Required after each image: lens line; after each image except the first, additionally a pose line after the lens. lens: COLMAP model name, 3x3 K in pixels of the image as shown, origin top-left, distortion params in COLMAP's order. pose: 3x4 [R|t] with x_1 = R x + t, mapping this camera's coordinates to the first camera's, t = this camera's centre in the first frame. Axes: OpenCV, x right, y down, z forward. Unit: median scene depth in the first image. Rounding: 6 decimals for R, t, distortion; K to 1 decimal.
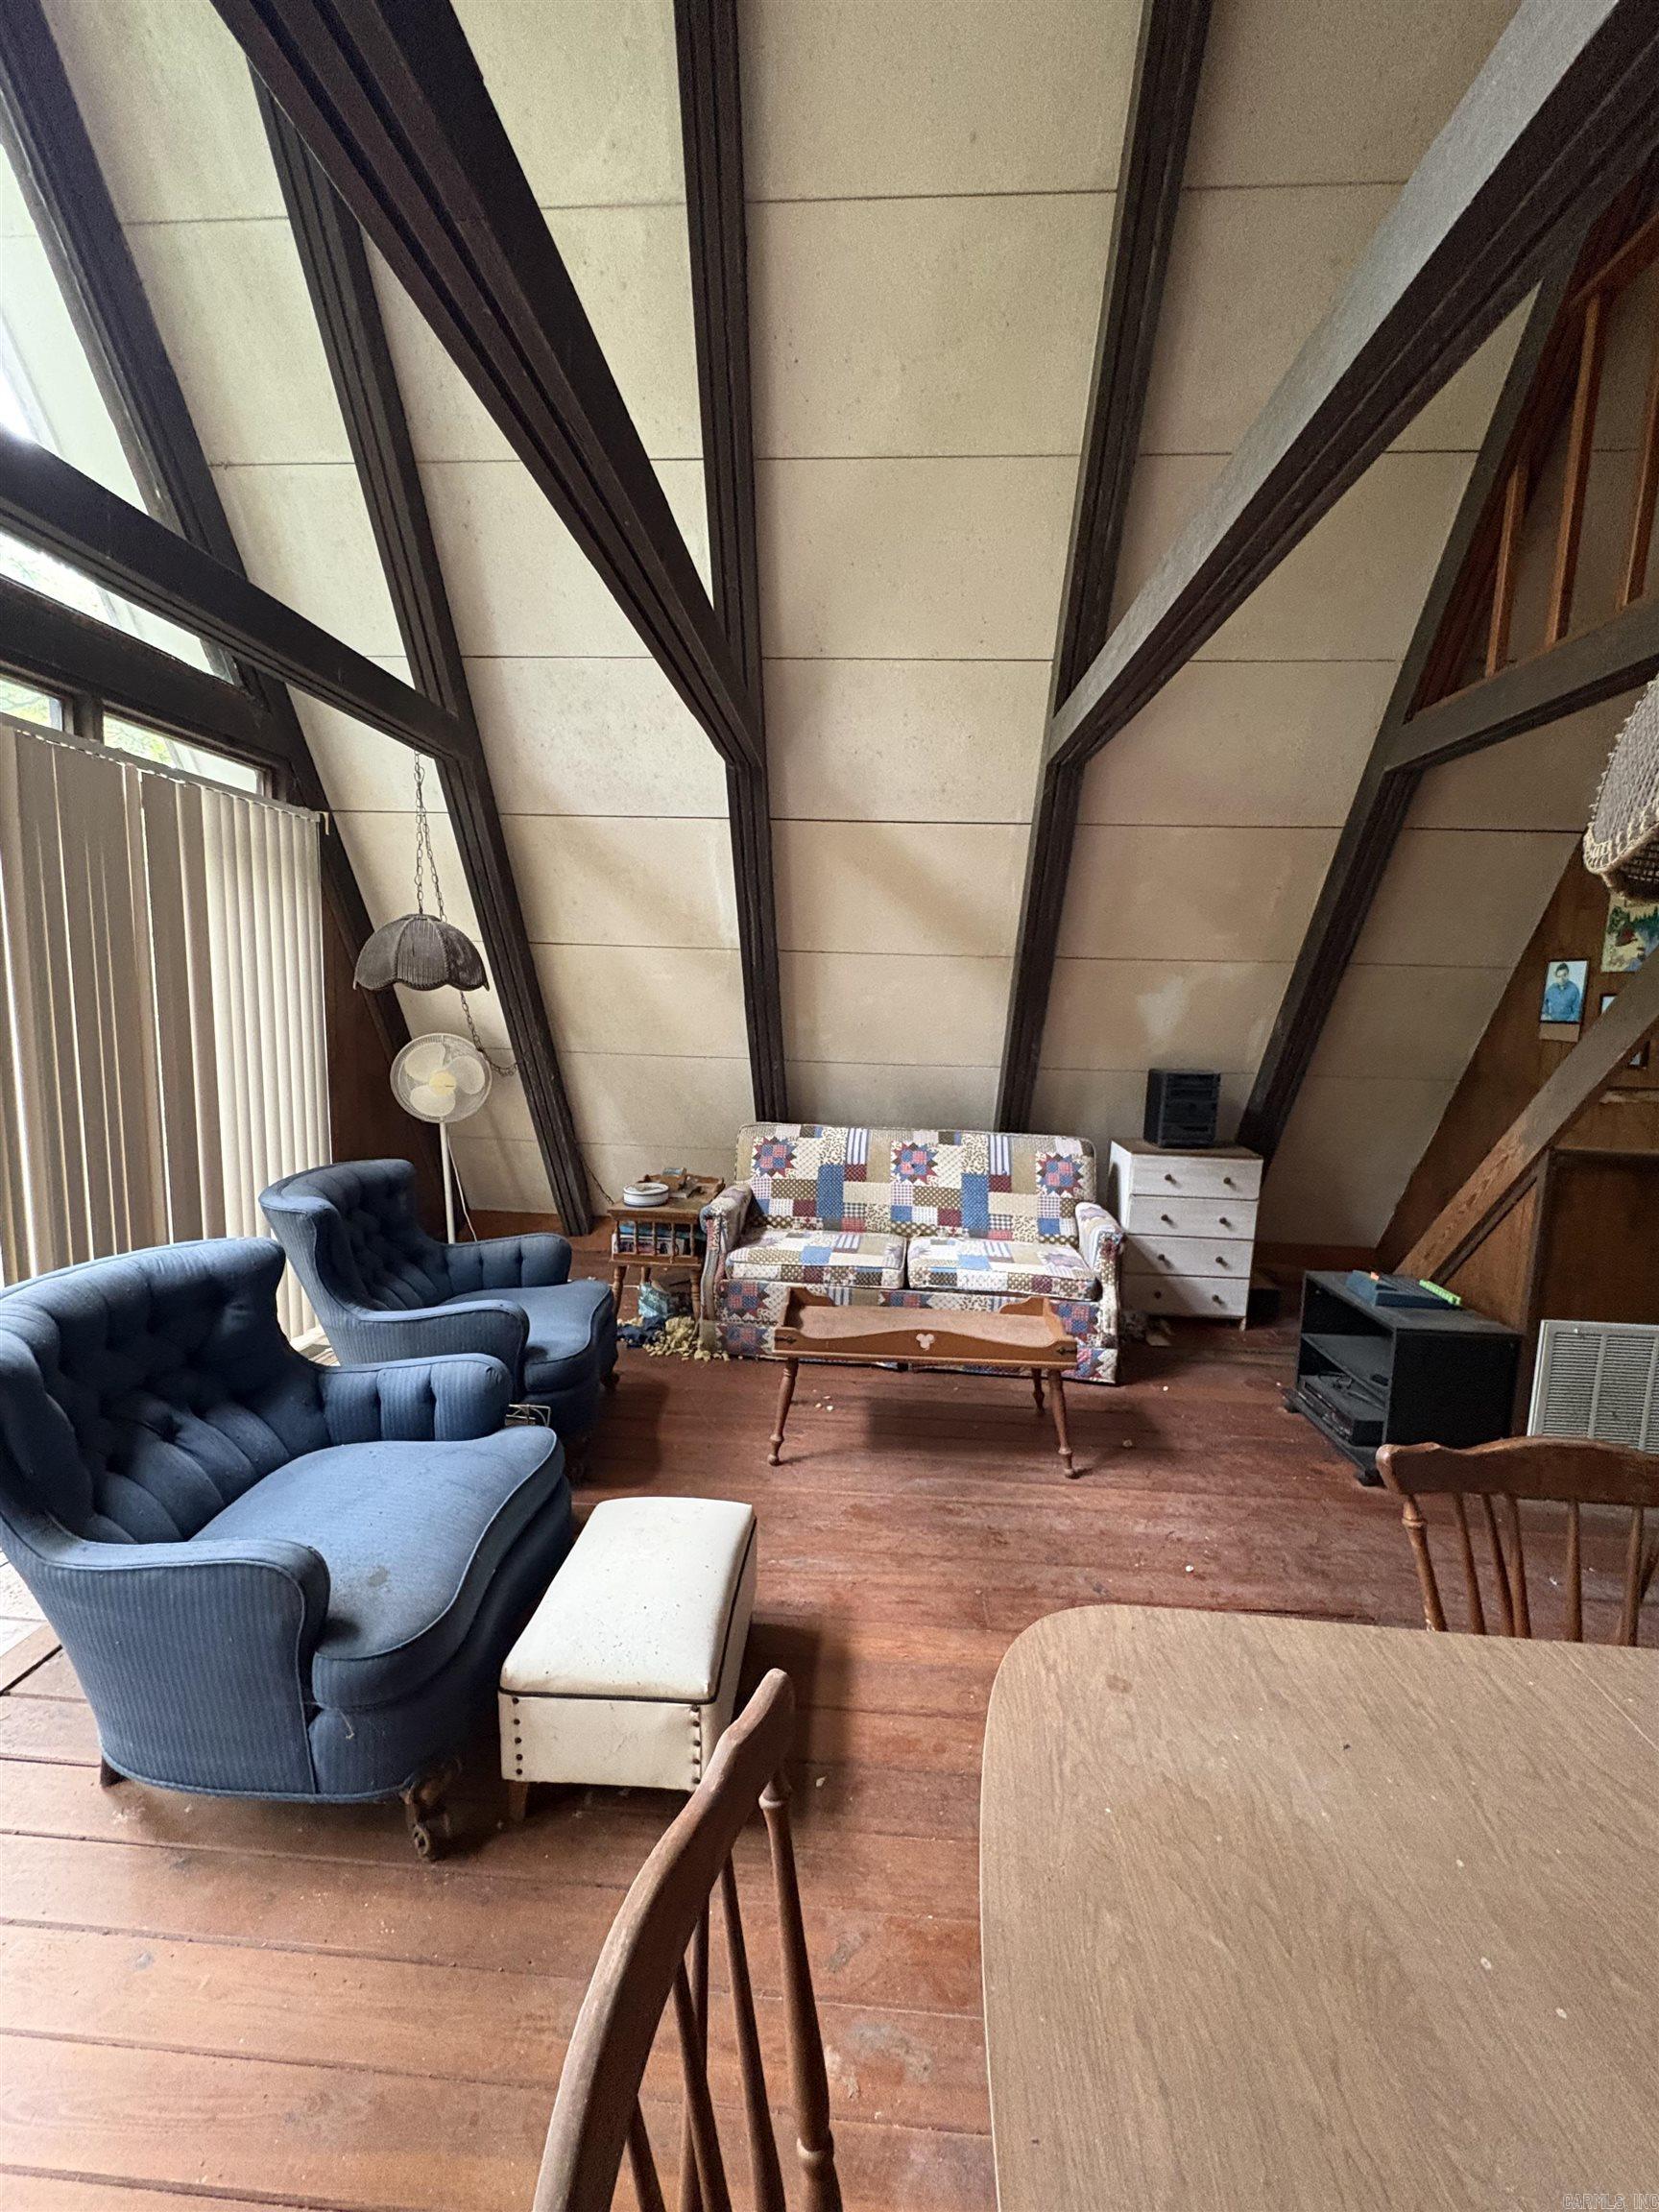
lens RADIAL K [[882.5, 0, 832.0], [0, 882.5, 1105.1], [0, 0, 1]] dist [0.000382, -0.000131]
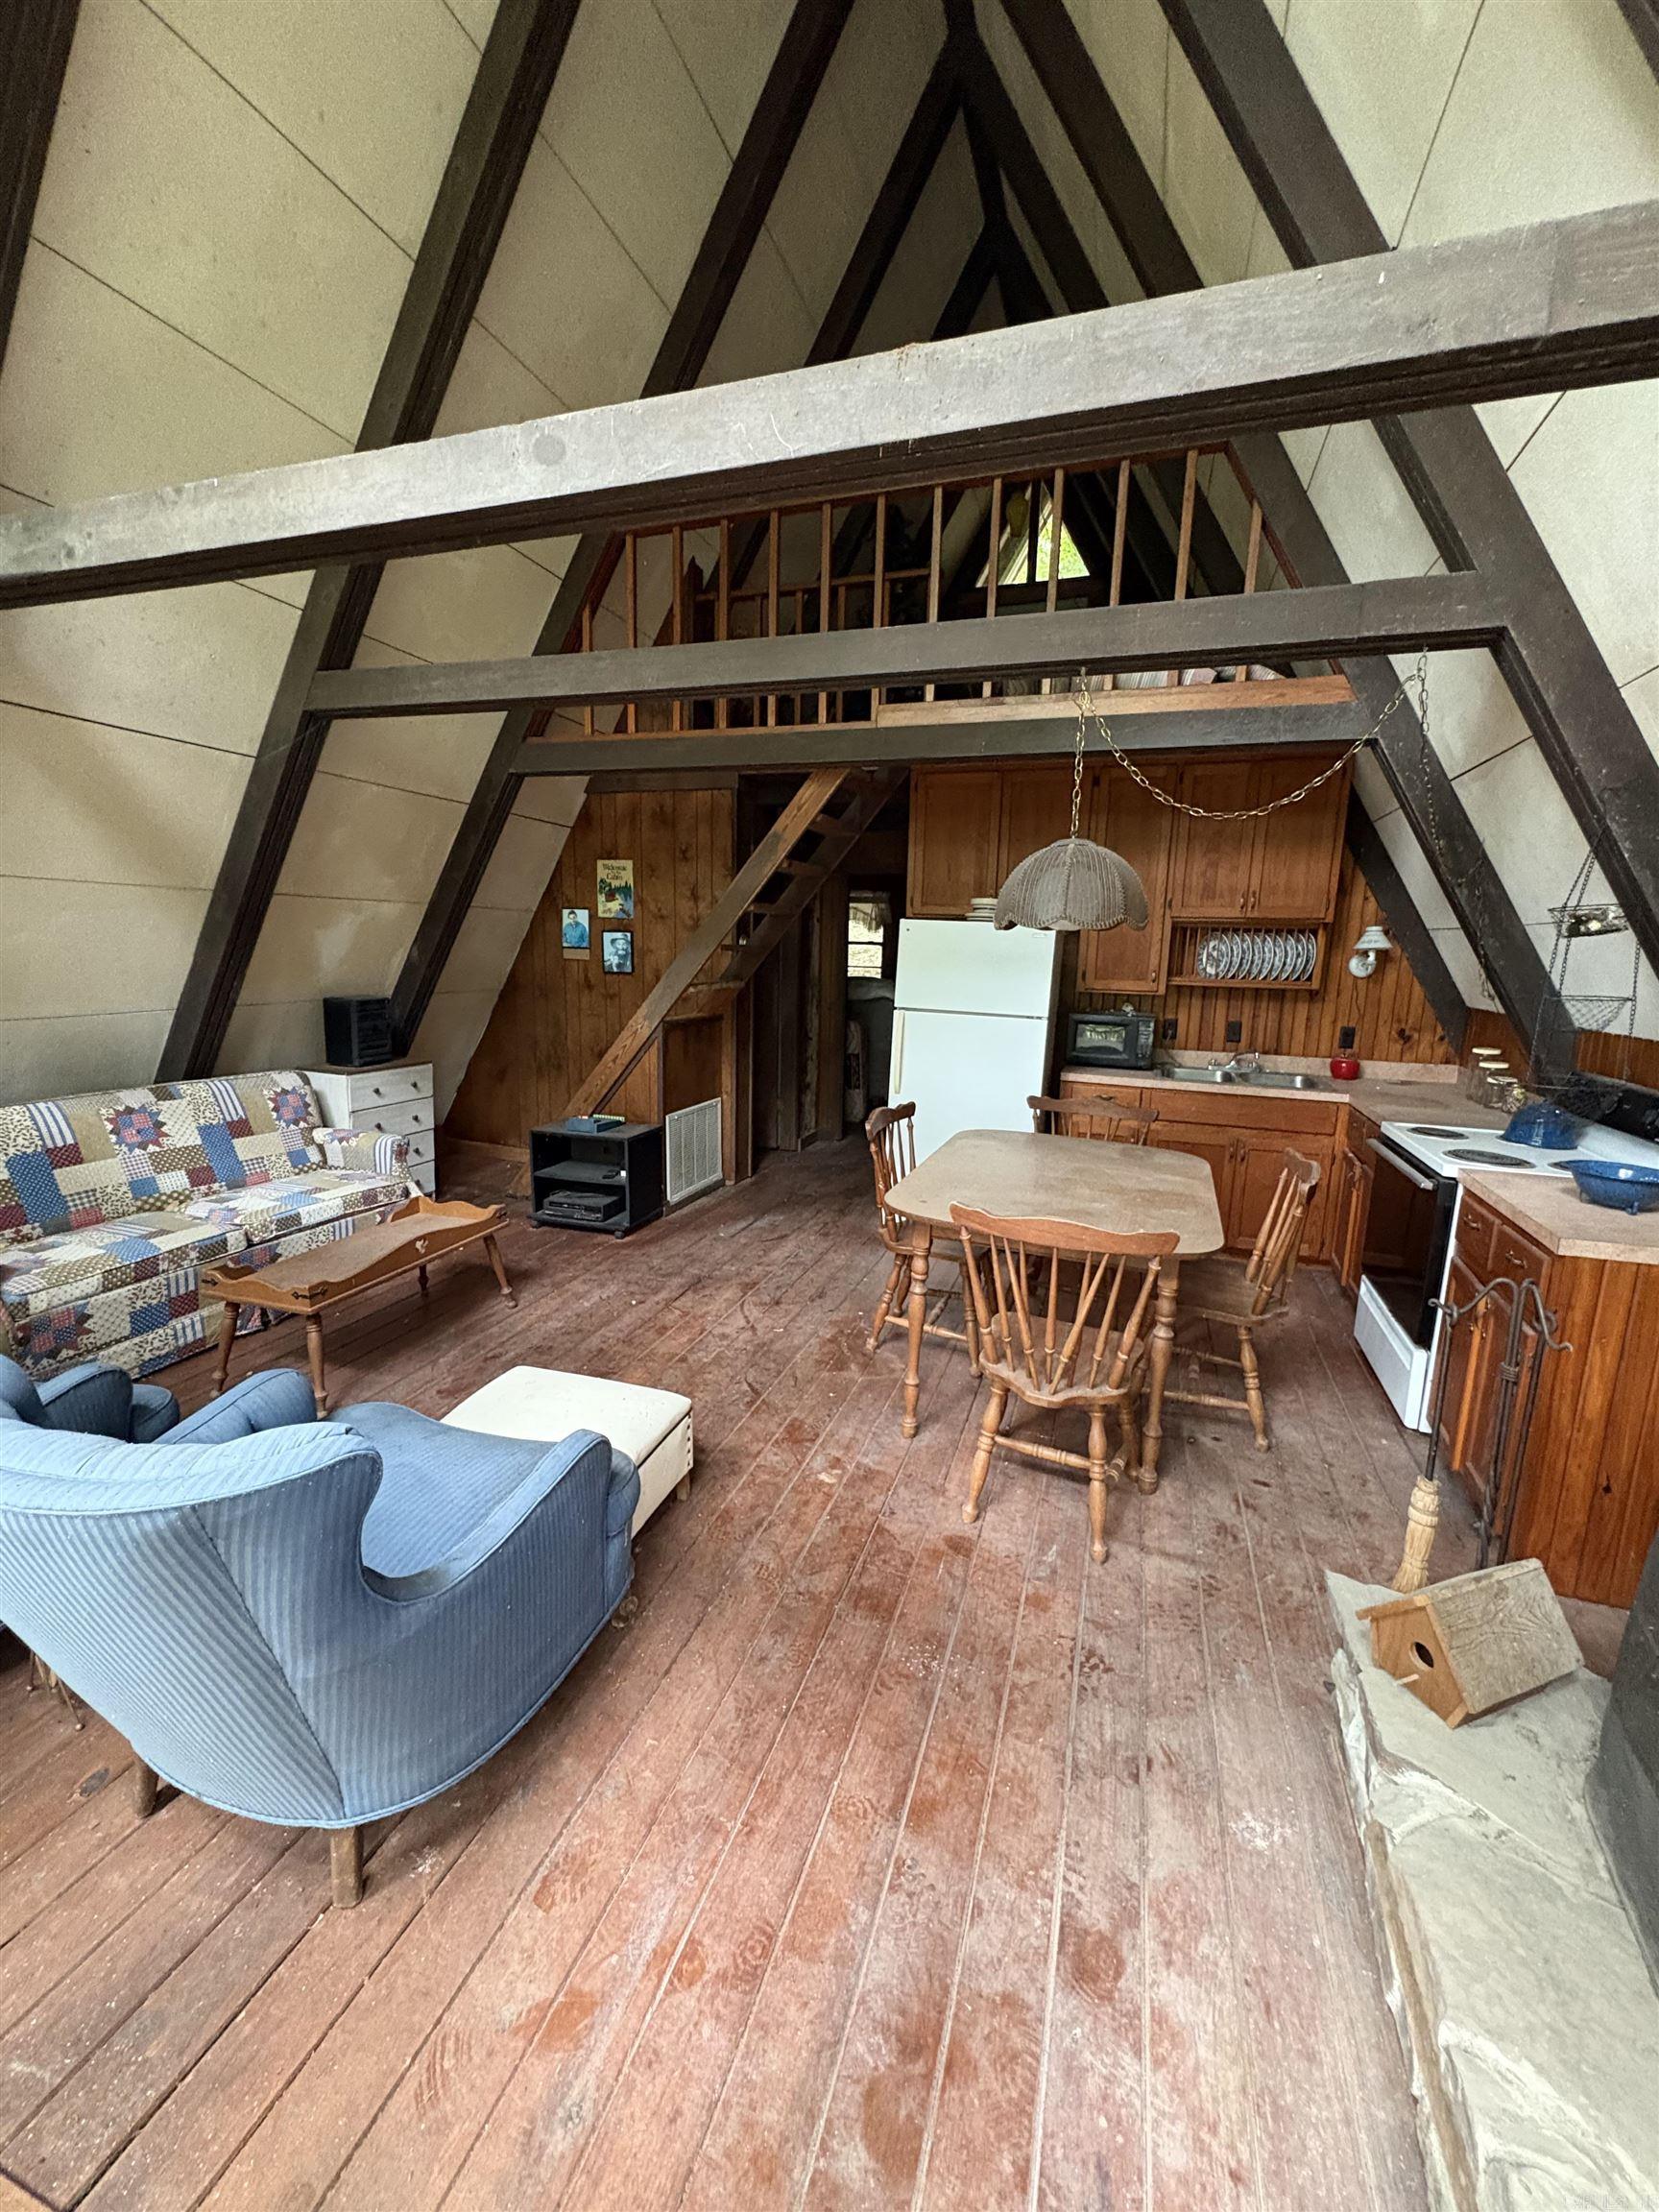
lens RADIAL K [[882.5, 0, 833.2], [0, 882.5, 1102.3], [0, 0, 1]] dist [0.000382, -0.000131]
pose [[0.260206, -0.188692, 0.946936, -0.606567], [0.100472, 0.980686, 0.167809, -0.039630], [-0.960311, 0.051476, 0.274139, 0.124945]]
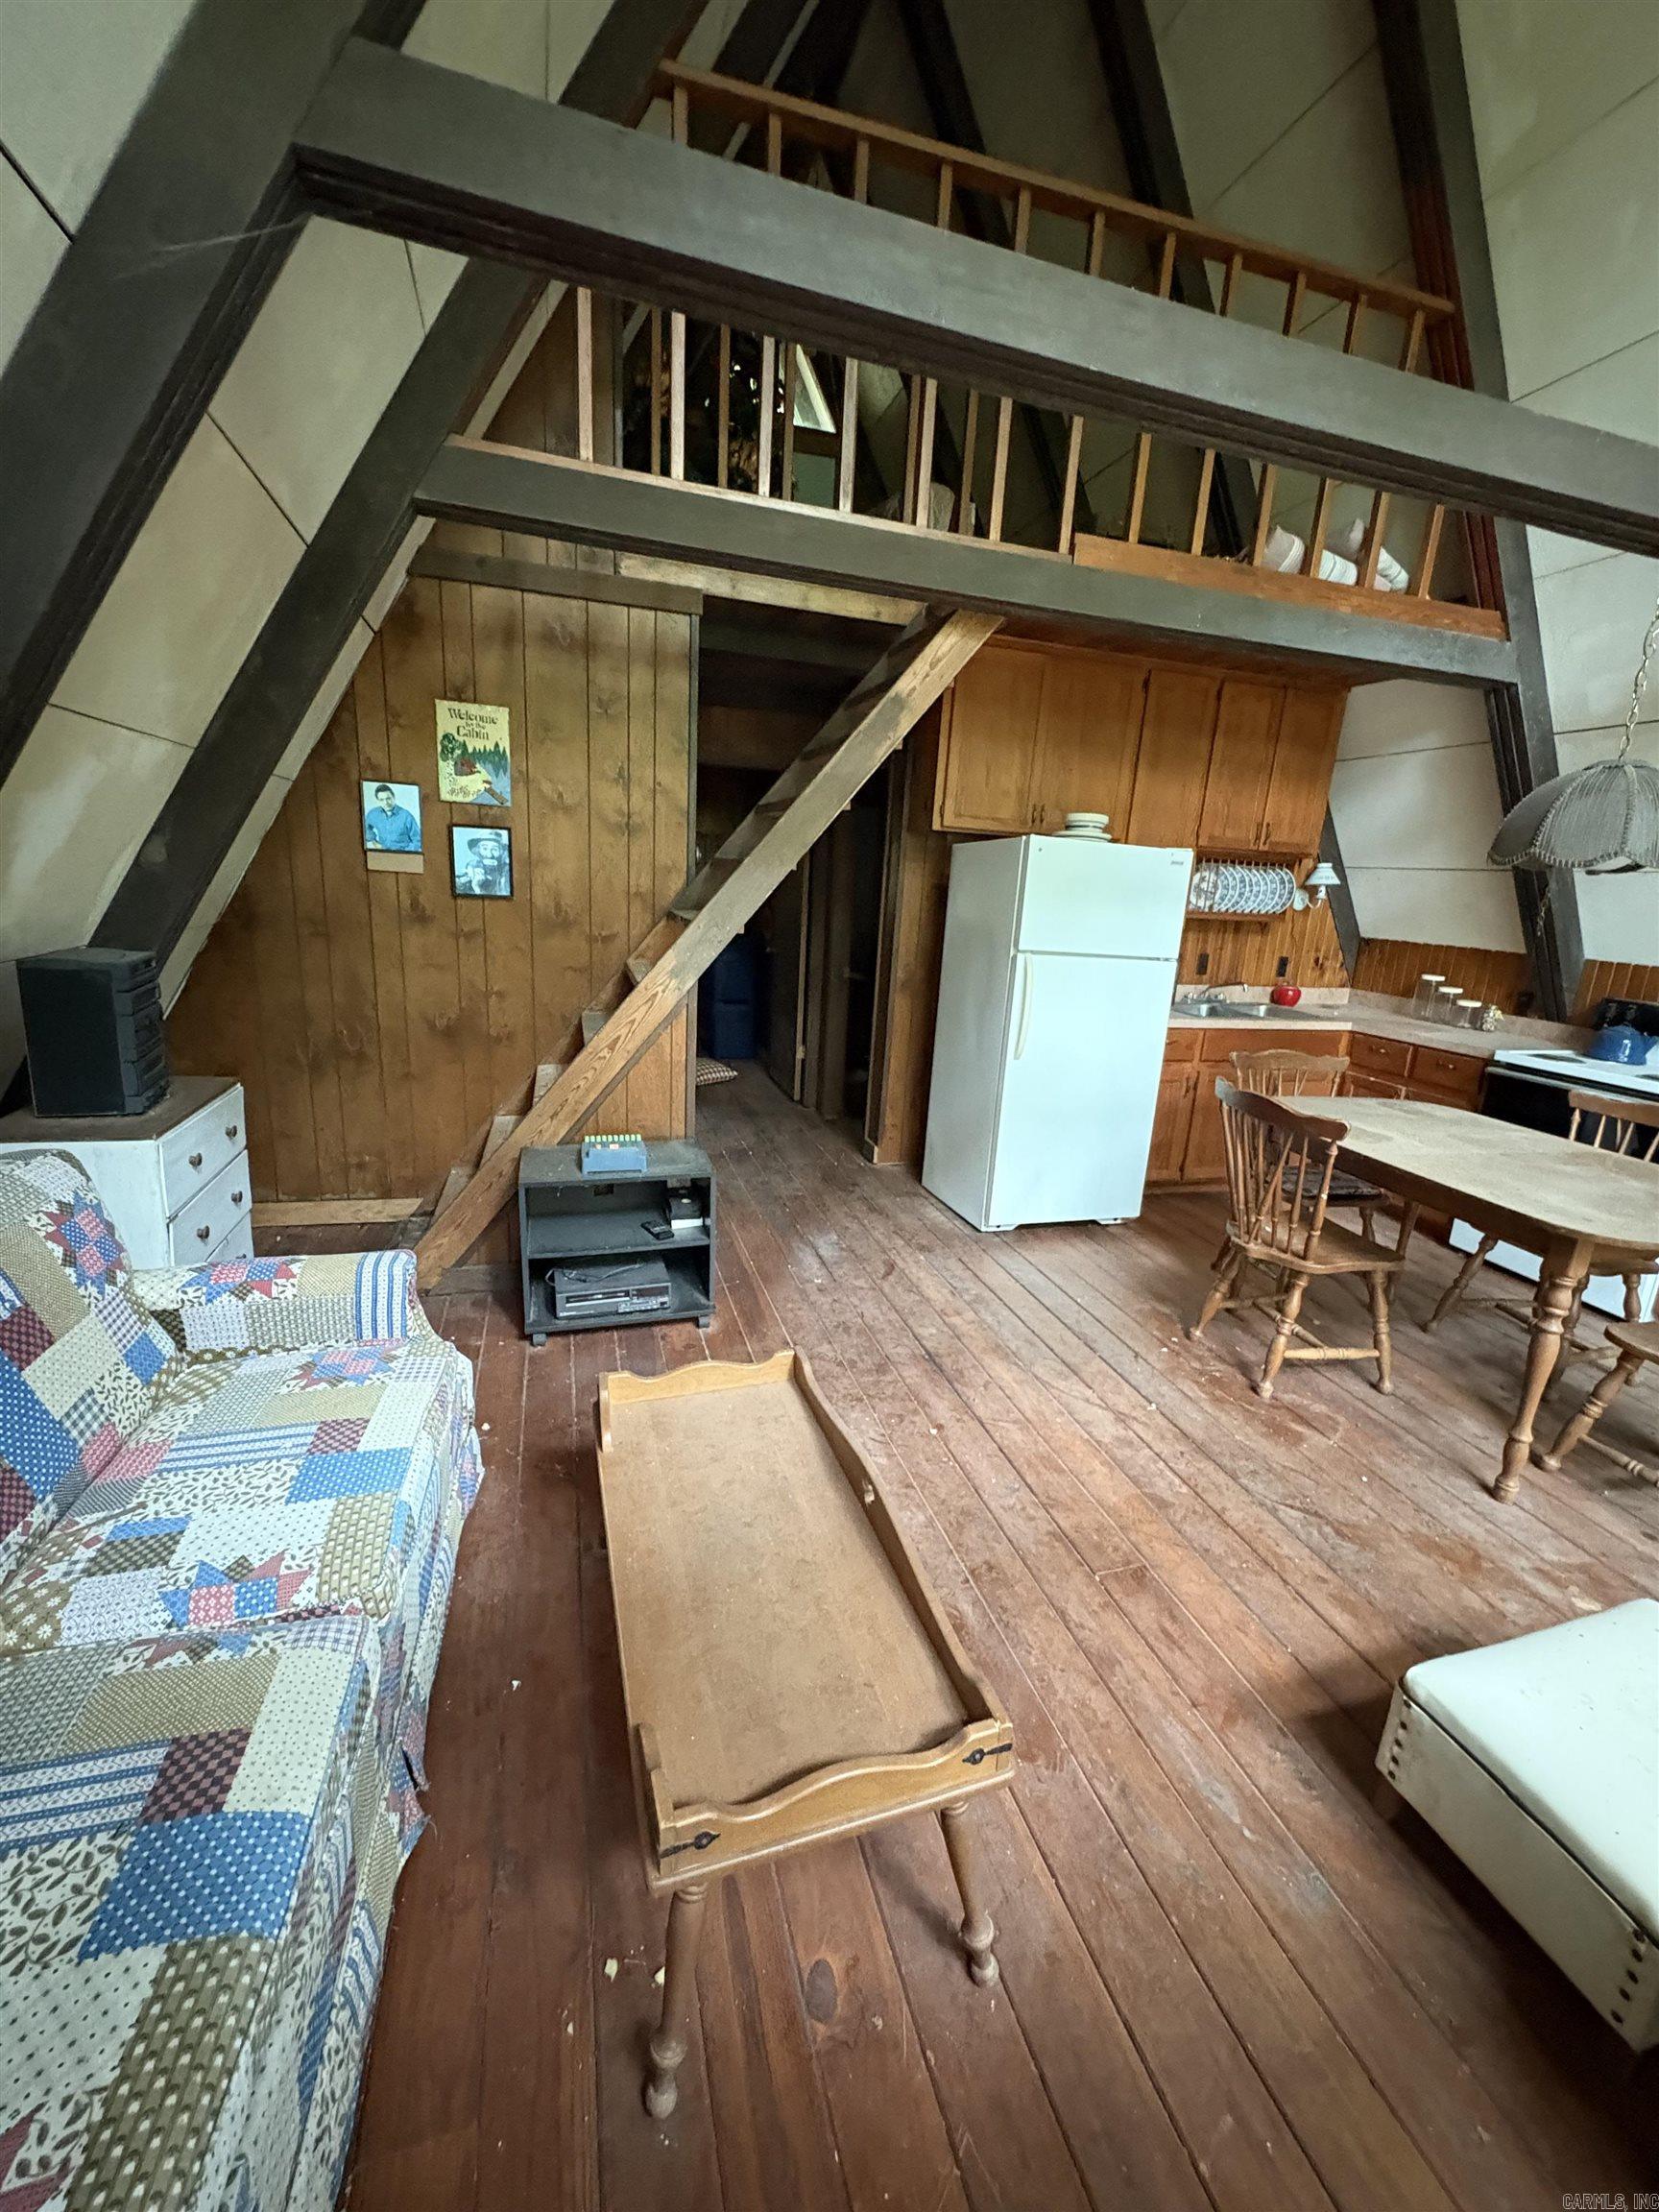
lens RADIAL K [[882.5, 0, 833.1], [0, 882.5, 1104.2], [0, 0, 1]] dist [0.000382, -0.000131]
pose [[-0.347126, -0.275622, 0.896402, -0.238776], [0.051920, 0.948723, 0.311815, -0.104628], [-0.936380, 0.154781, -0.315016, 0.879426]]
